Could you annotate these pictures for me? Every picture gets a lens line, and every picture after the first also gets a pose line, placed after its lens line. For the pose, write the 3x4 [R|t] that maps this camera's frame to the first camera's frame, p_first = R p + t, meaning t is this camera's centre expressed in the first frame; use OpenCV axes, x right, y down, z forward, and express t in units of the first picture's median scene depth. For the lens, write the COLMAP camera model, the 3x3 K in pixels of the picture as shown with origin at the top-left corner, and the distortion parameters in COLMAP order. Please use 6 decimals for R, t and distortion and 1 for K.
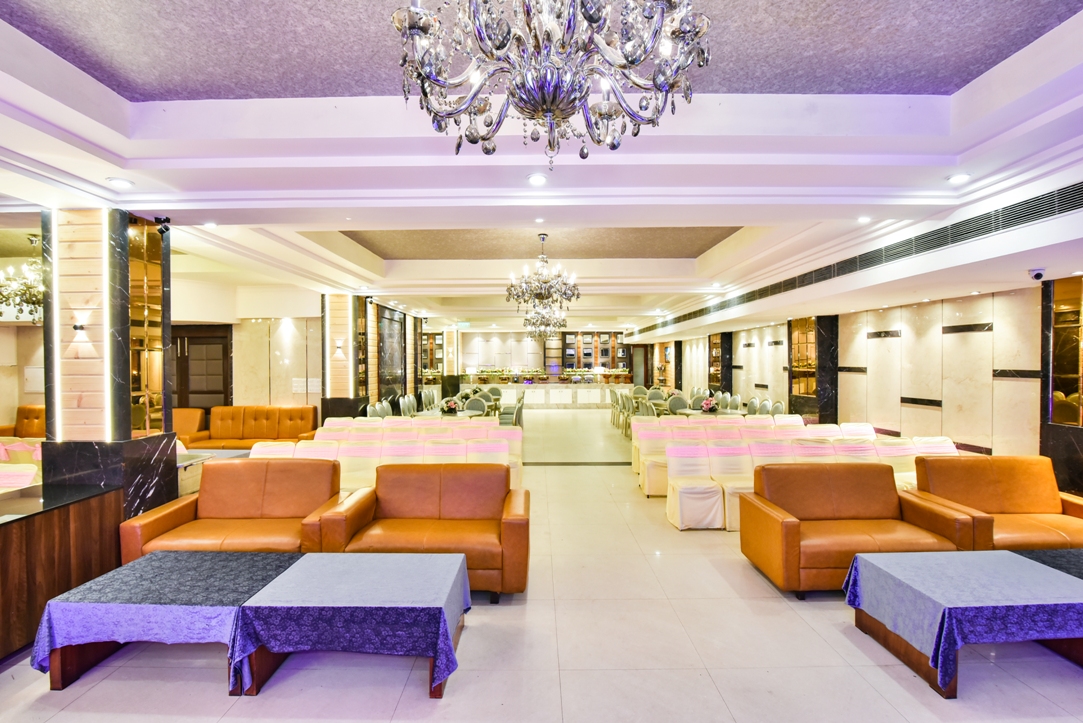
lens RADIAL K [[495.0, 0, 537.6], [0, 495.0, 363.8], [0, 0, 1]] dist [-0.017096, 0.001449]
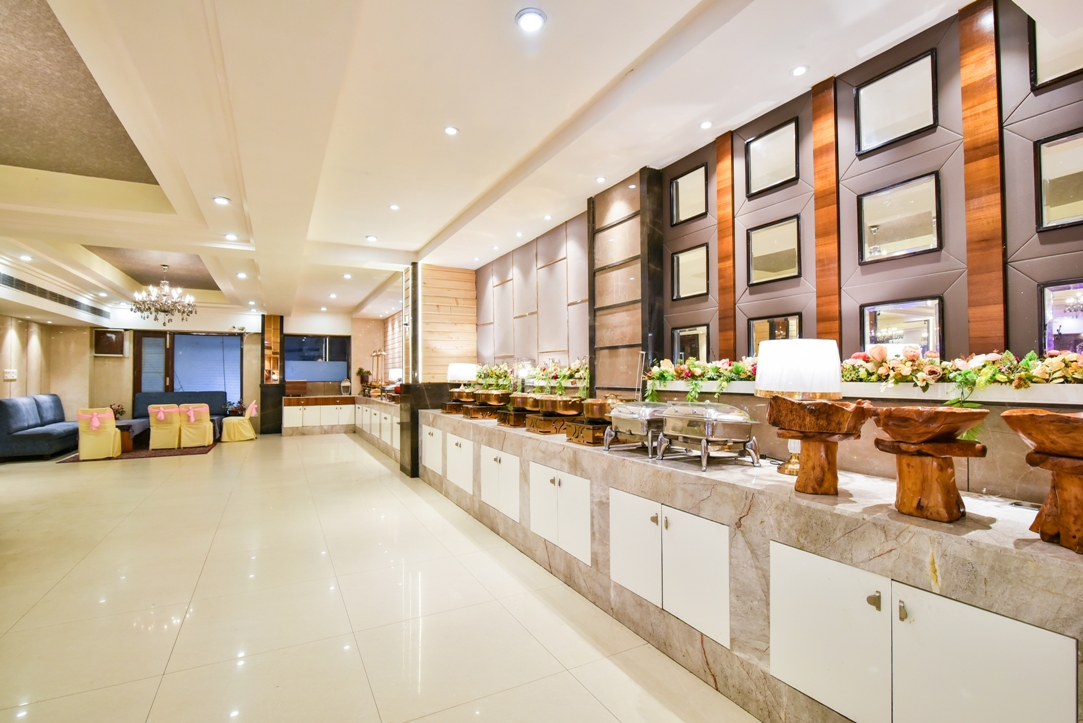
lens RADIAL K [[495.0, 0, 536.6], [0, 495.0, 366.0], [0, 0, 1]] dist [-0.017096, 0.001449]
pose [[0.472527, -0.013830, -0.881208, 0.205626], [0.000508, 0.999881, -0.015420, 0.015360], [0.881316, 0.006839, 0.472478, 0.901744]]
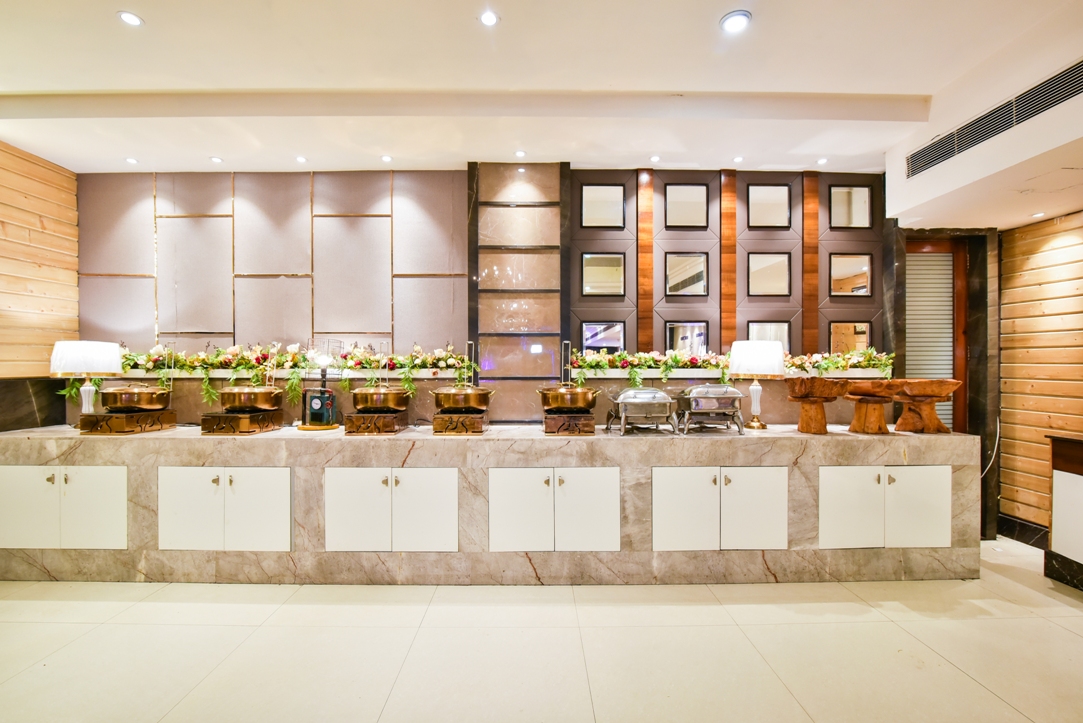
lens RADIAL K [[495.0, 0, 541.6], [0, 495.0, 365.3], [0, 0, 1]] dist [-0.017096, 0.001449]
pose [[0.999912, 0.003675, 0.012717, 0.040146], [-0.003692, 0.999992, 0.001336, 0.016326], [-0.012712, -0.001383, 0.999918, 0.828477]]
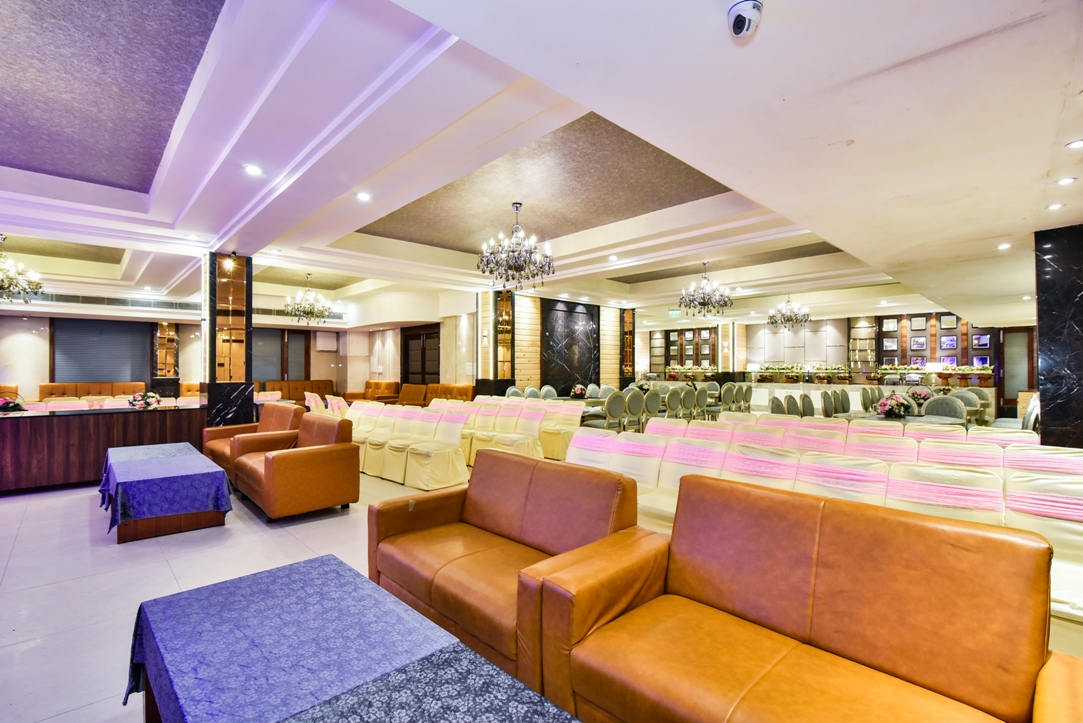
lens RADIAL K [[495.0, 0, 540.8], [0, 495.0, 366.0], [0, 0, 1]] dist [-0.017096, 0.001449]
pose [[0.692764, 0.001885, -0.721162, 0.242744], [-0.007480, 0.999962, -0.004573, 0.018906], [0.721125, 0.008562, 0.692752, 0.122808]]
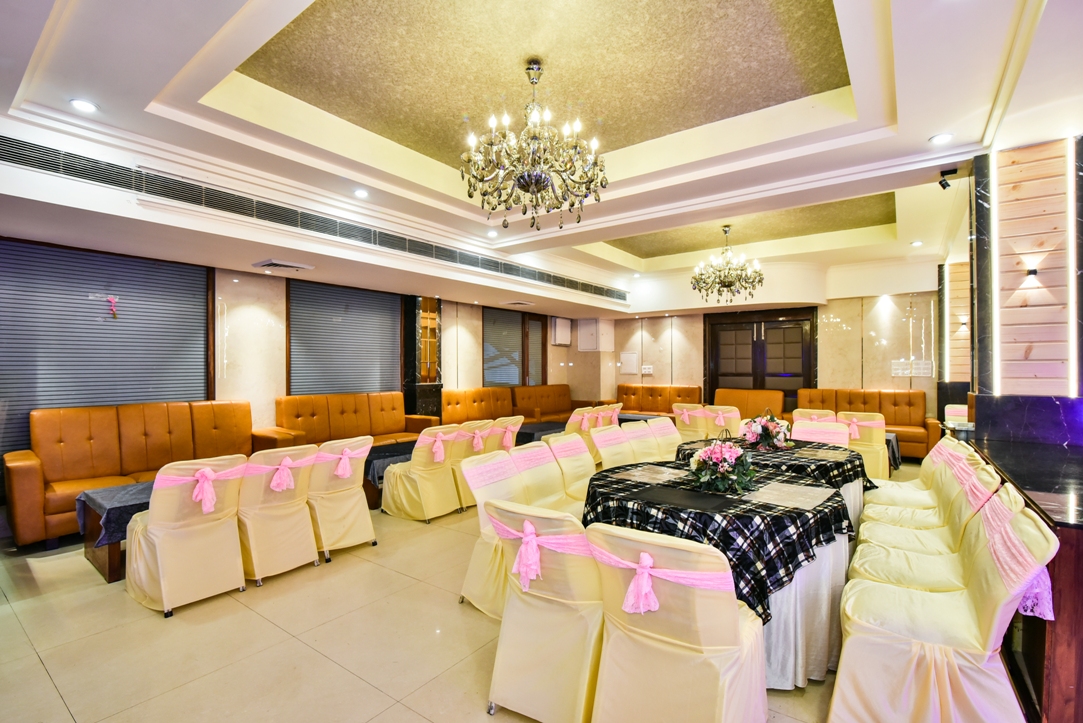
lens RADIAL K [[495.0, 0, 541.4], [0, 495.0, 361.7], [0, 0, 1]] dist [-0.017096, 0.001449]
pose [[0.812928, -0.004658, -0.582345, -0.225197], [-0.004321, 0.999892, -0.014031, 0.021720], [0.582348, 0.013923, 0.812820, -0.056039]]
